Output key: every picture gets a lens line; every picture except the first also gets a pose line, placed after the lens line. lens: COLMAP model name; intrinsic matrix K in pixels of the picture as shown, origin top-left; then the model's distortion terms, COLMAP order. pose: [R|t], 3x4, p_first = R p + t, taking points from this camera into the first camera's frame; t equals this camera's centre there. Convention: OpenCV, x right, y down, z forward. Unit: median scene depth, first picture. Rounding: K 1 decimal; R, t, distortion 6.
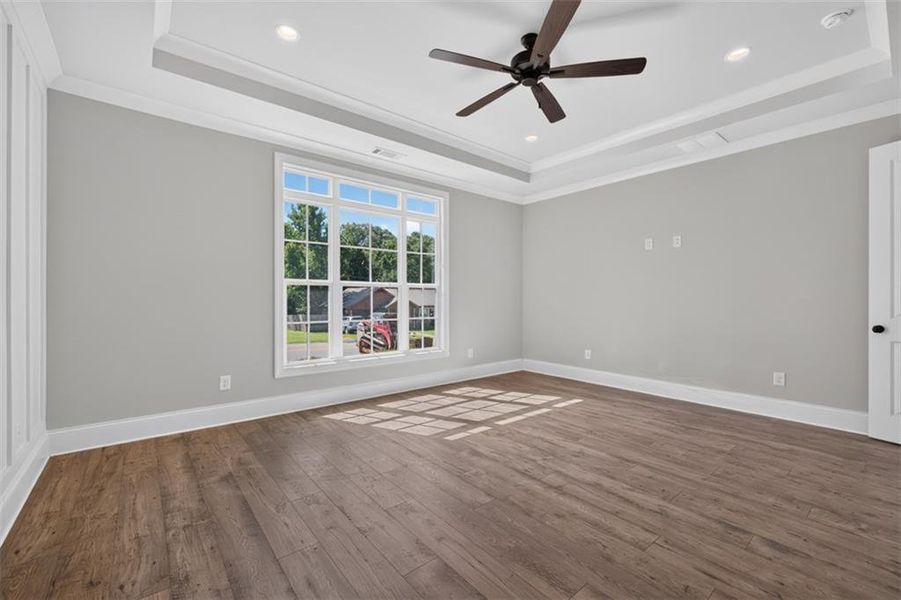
lens RADIAL K [[385.2, 0, 448.8], [0, 385.2, 301.1], [0, 0, 1]] dist [0.010363, -0.000115]
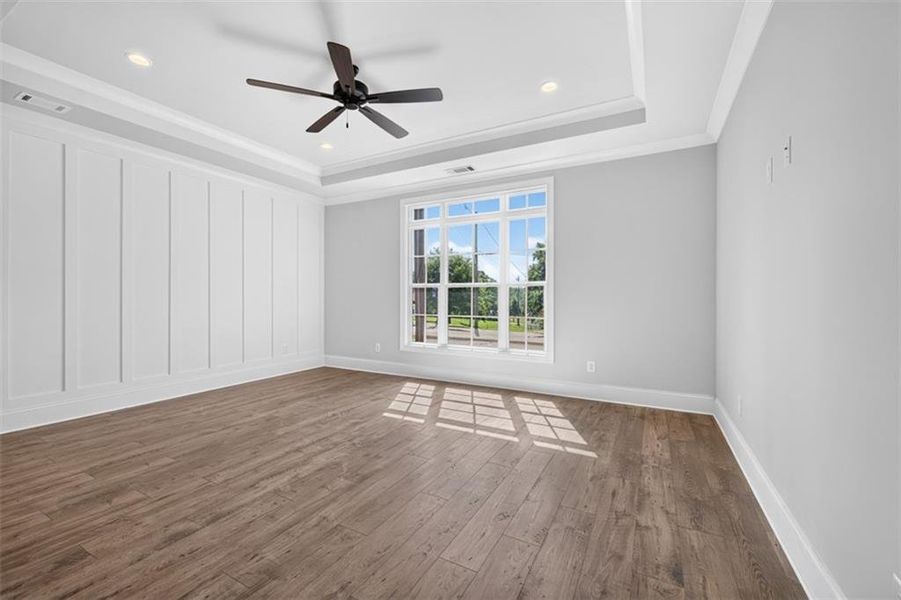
lens RADIAL K [[385.2, 0, 444.5], [0, 385.2, 303.9], [0, 0, 1]] dist [0.010363, -0.000115]
pose [[0.349063, 0.015931, -0.936964, 0.997629], [-0.008569, 0.999868, 0.013809, -0.004282], [0.937060, 0.003209, 0.349153, 0.629724]]
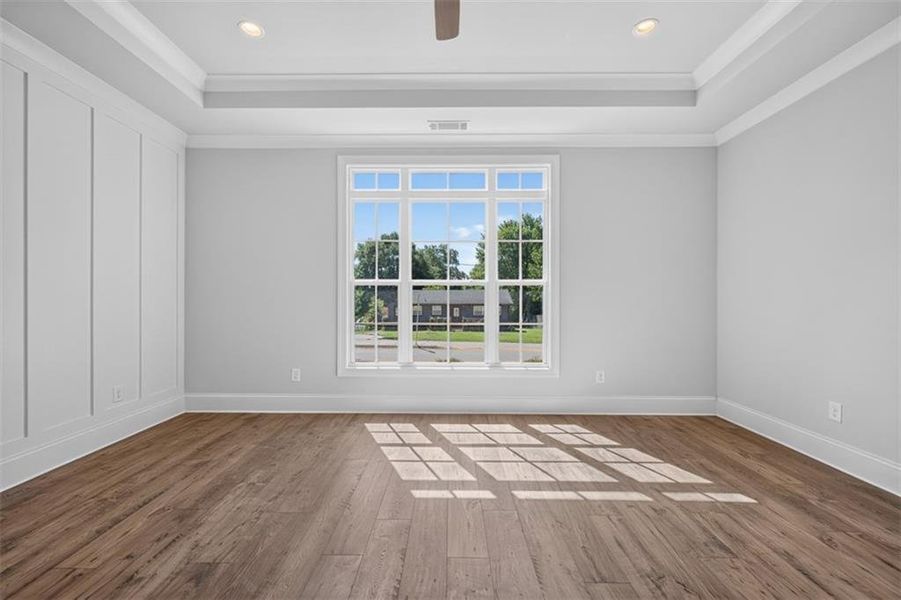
lens RADIAL K [[385.2, 0, 443.7], [0, 385.2, 302.3], [0, 0, 1]] dist [0.010363, -0.000115]
pose [[0.759543, 0.010617, -0.650370, 0.425203], [-0.005217, 0.999934, 0.010232, -0.009724], [0.650436, -0.004379, 0.759549, 0.402992]]
